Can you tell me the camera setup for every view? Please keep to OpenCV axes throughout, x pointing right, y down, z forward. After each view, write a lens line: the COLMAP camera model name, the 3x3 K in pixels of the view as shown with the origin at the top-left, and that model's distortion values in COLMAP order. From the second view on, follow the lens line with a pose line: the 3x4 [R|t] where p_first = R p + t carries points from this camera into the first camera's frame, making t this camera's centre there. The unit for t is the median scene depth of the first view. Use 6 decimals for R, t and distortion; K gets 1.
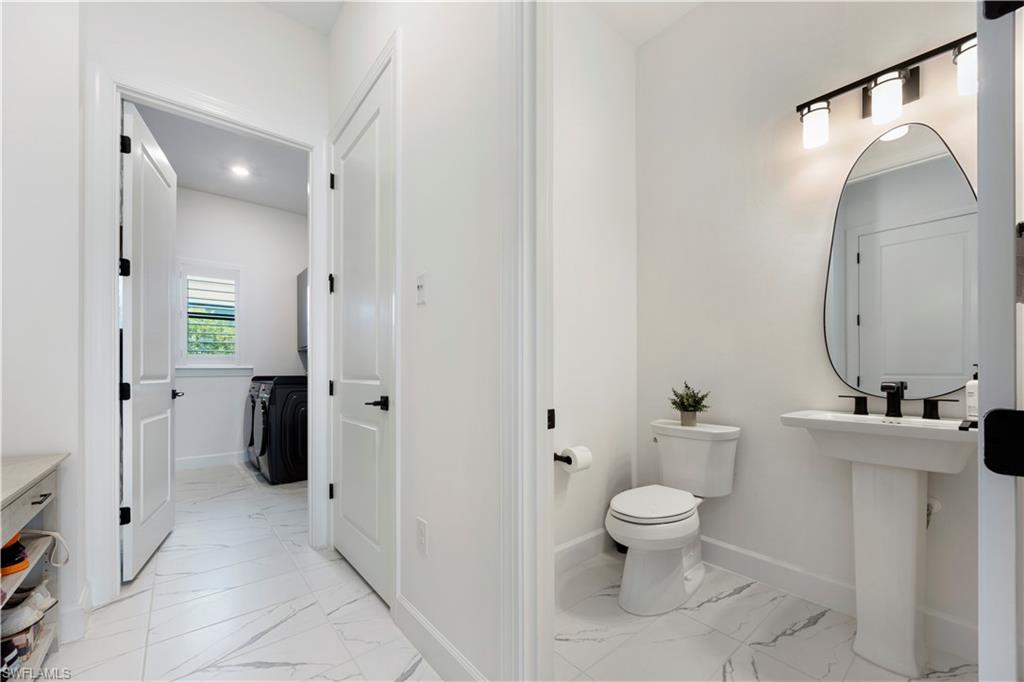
lens RADIAL K [[403.2, 0, 519.0], [0, 403.2, 366.2], [0, 0, 1]] dist [-0.000923, -0.000431]
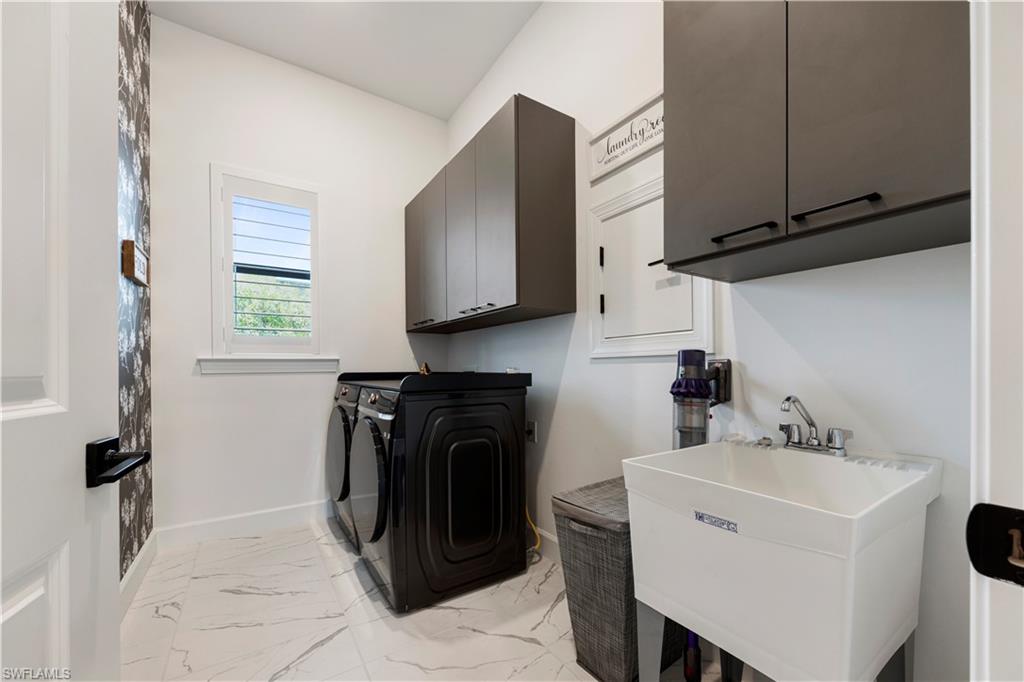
lens RADIAL K [[403.2, 0, 519.0], [0, 403.2, 366.2], [0, 0, 1]] dist [-0.000923, -0.000431]
pose [[0.994124, -0.000102, -0.108244, -0.214817], [0.001466, 0.999921, 0.012520, 0.005134], [0.108234, -0.012605, 0.994046, 0.283642]]
